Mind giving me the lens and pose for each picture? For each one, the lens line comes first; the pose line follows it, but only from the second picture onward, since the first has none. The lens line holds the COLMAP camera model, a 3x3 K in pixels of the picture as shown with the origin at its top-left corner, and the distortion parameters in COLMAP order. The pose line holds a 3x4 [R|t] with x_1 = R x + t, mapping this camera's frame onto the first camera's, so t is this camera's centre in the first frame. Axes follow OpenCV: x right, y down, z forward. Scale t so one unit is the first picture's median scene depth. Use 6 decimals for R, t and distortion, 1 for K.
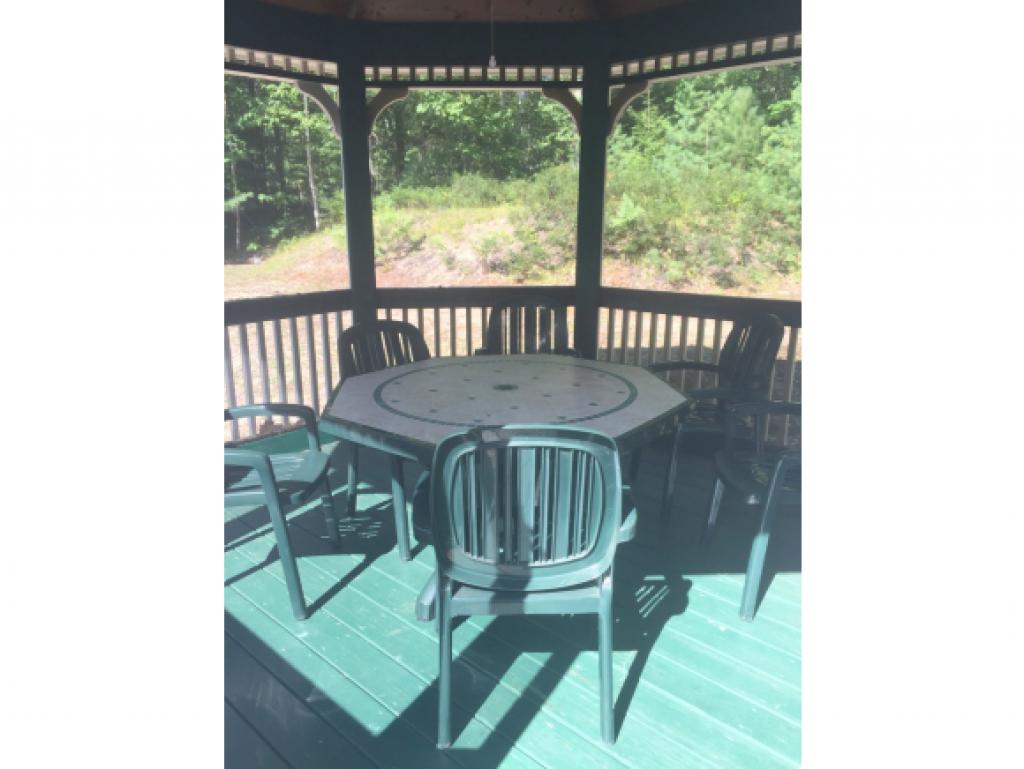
lens RADIAL K [[865.8, 0, 512.0], [0, 865.8, 384.5], [0, 0, 1]] dist [0.090546, -0.169816]
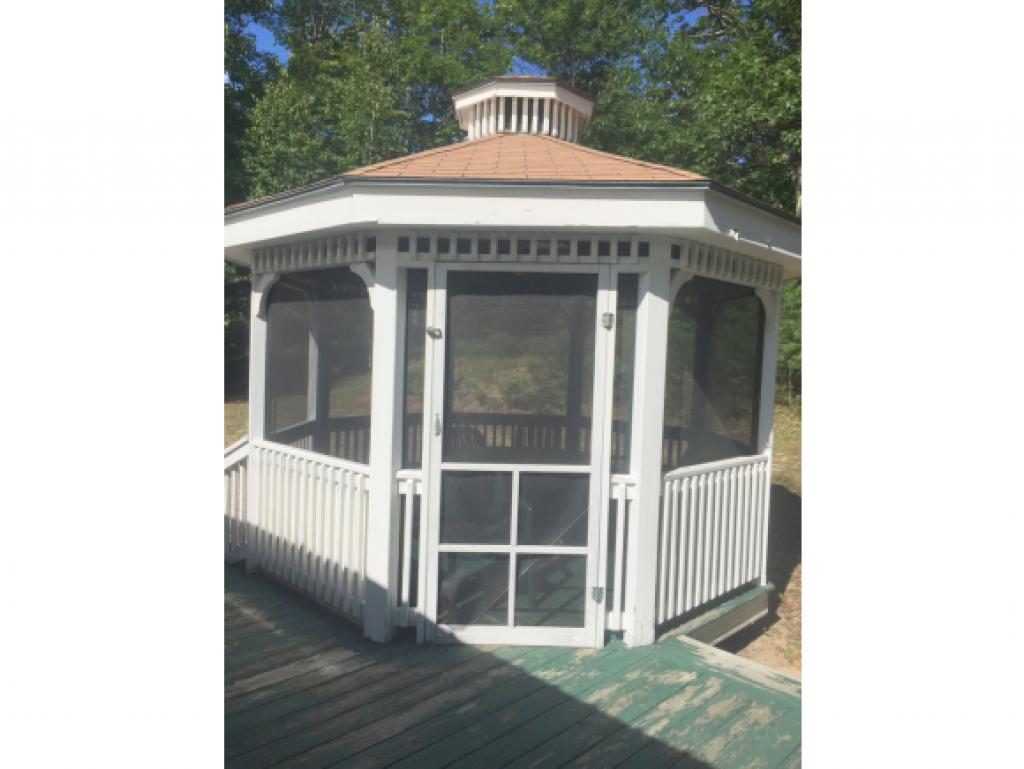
lens RADIAL K [[865.8, 0, 512.0], [0, 865.8, 384.5], [0, 0, 1]] dist [0.090546, -0.169816]
pose [[0.999017, 0.039339, -0.020452, -0.001211], [-0.042100, 0.986336, -0.159277, 0.039591], [0.013907, 0.159981, 0.987022, -0.266331]]
